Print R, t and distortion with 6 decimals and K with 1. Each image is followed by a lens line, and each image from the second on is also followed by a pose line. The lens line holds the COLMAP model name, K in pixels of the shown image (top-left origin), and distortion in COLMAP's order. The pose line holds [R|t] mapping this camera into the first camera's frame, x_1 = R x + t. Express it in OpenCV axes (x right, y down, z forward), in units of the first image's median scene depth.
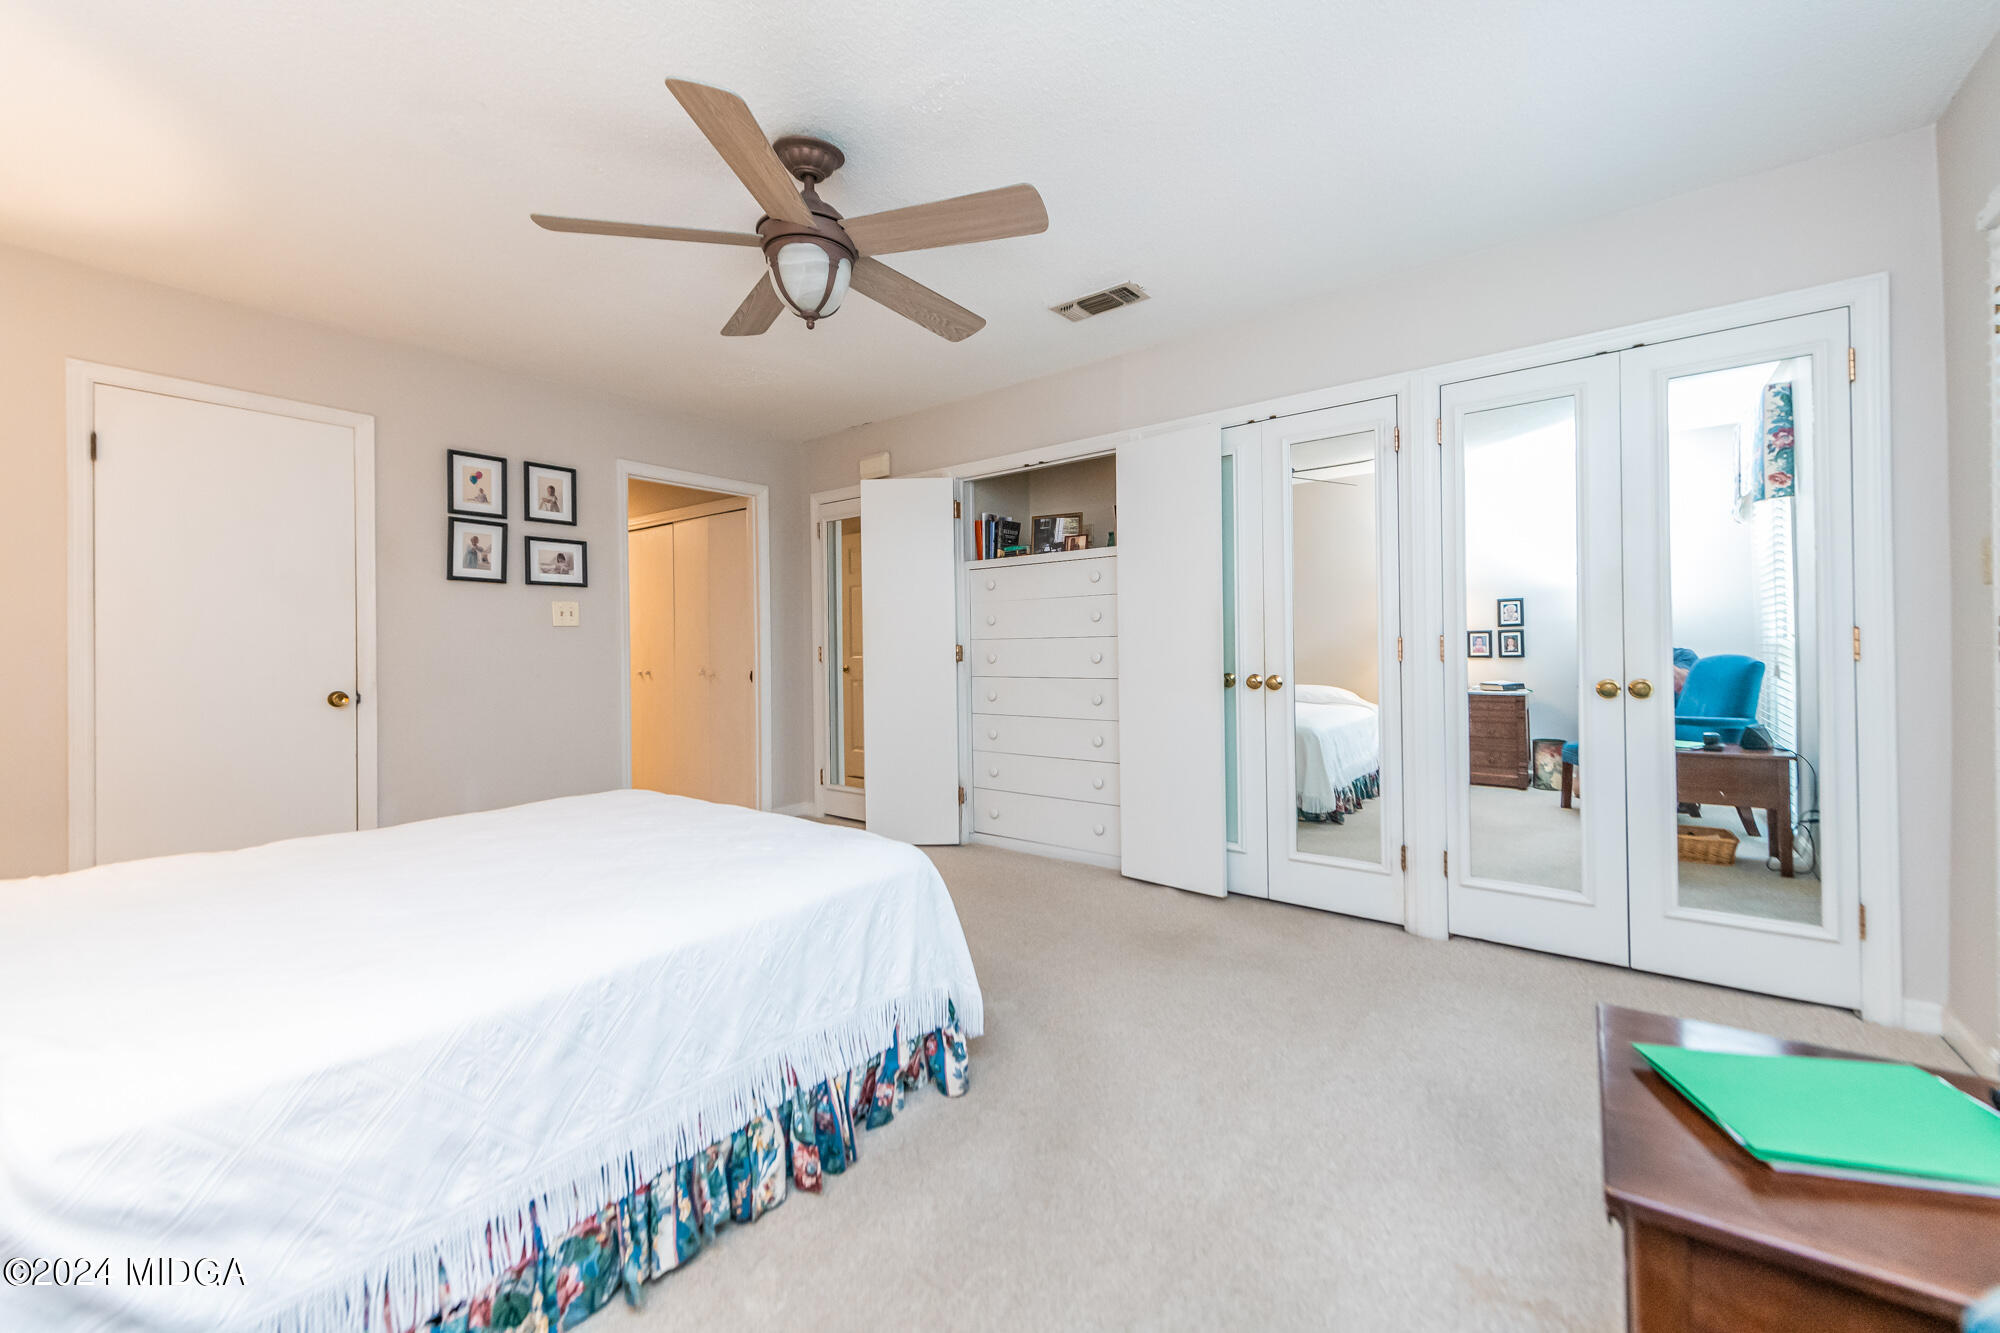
lens RADIAL K [[775.4, 0, 997.7], [0, 775.4, 650.9], [0, 0, 1]] dist [0.006078, -0.000736]
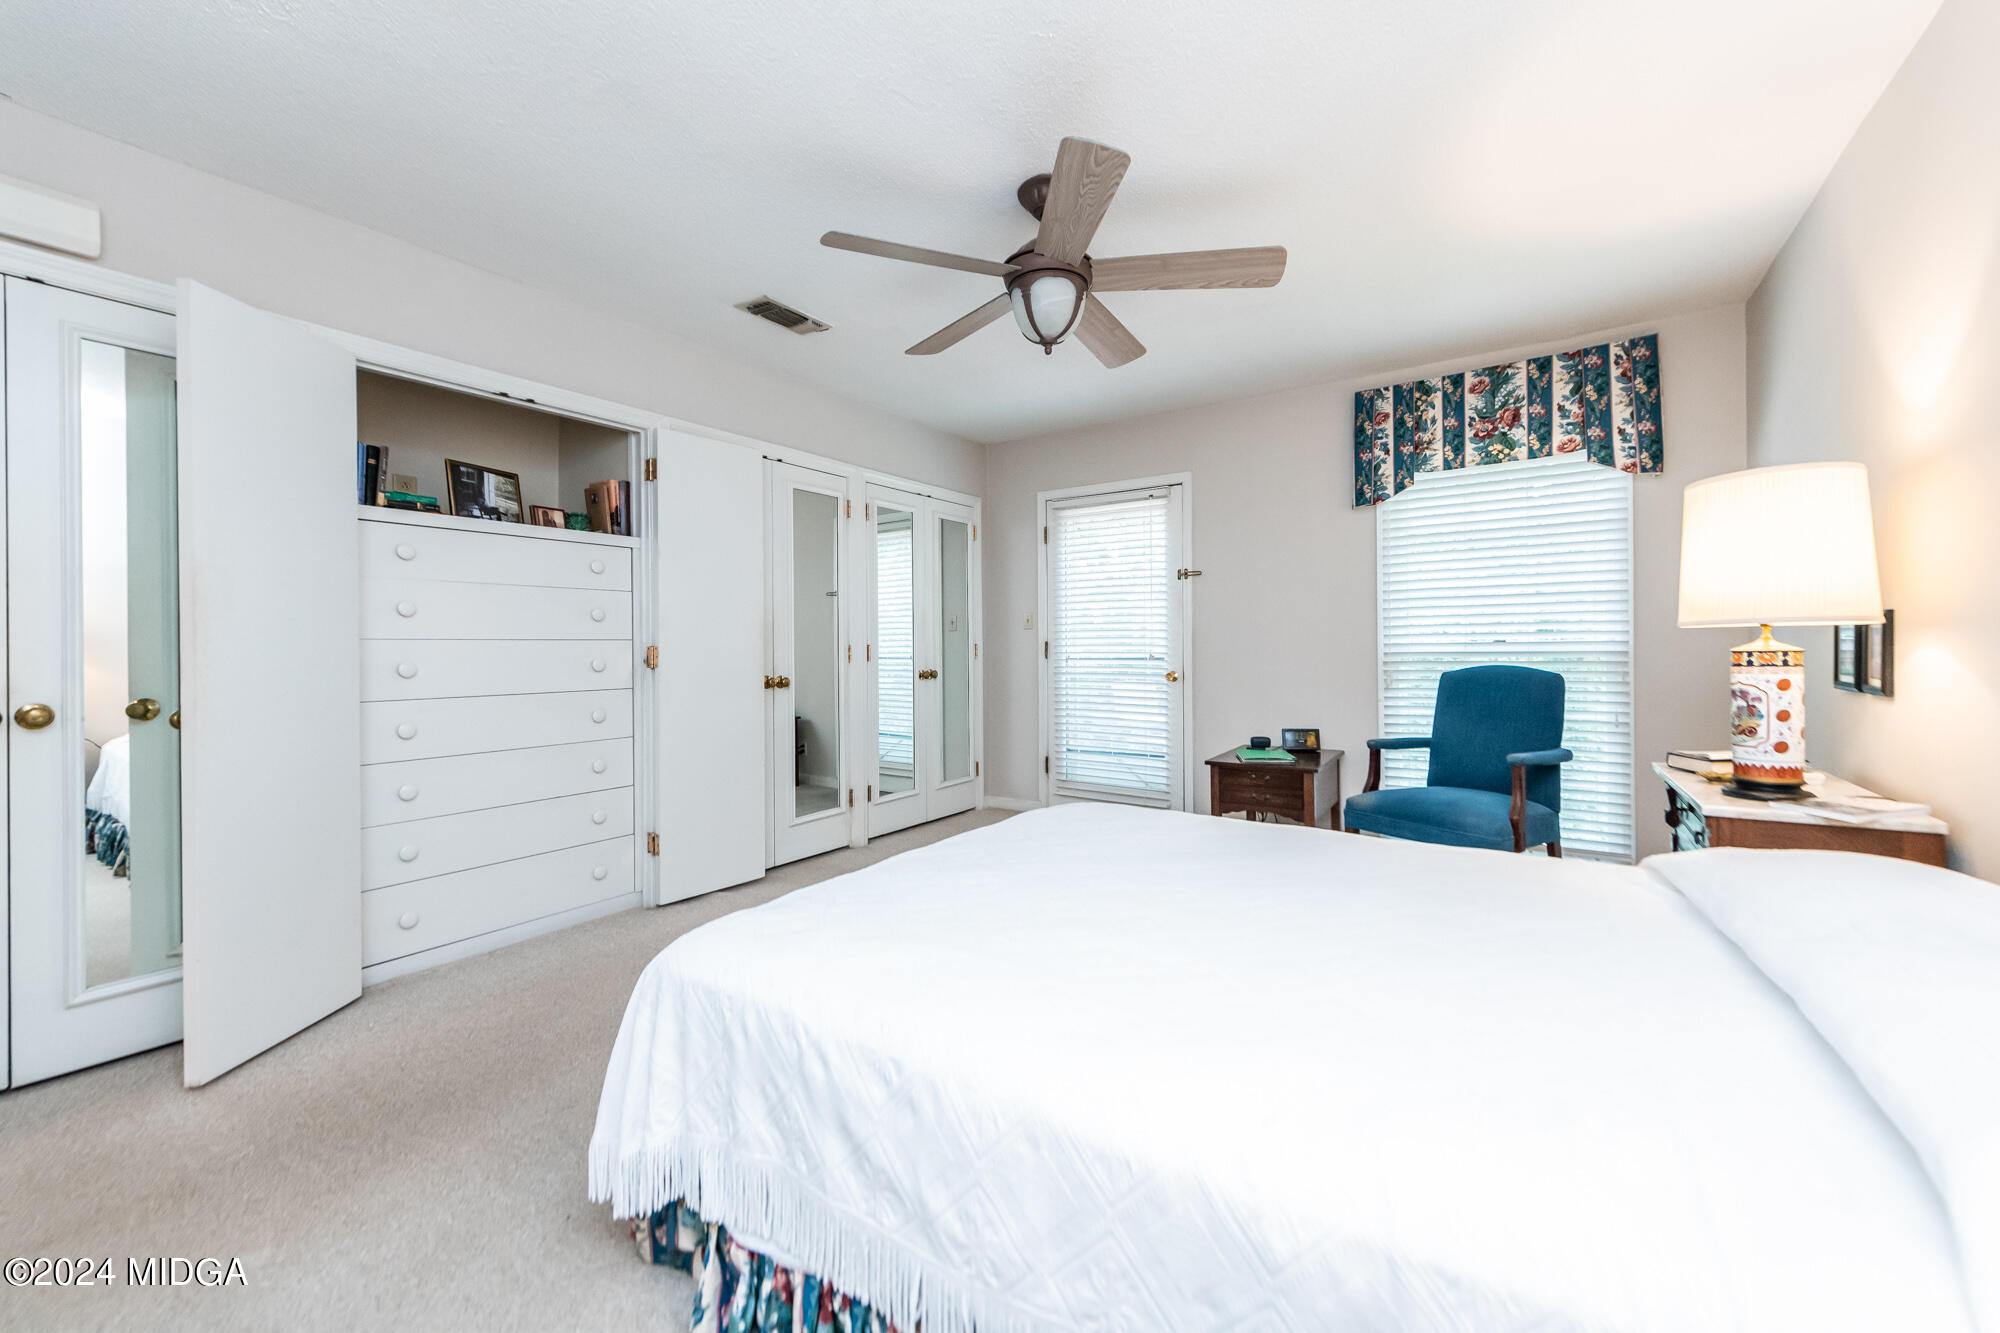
lens RADIAL K [[775.4, 0, 997.7], [0, 775.4, 650.9], [0, 0, 1]] dist [0.006078, -0.000736]
pose [[-0.060145, 0.011500, 0.998123, -0.758997], [0.015284, 0.999827, -0.010599, 0.009624], [-0.998073, 0.014618, -0.060311, 0.653867]]
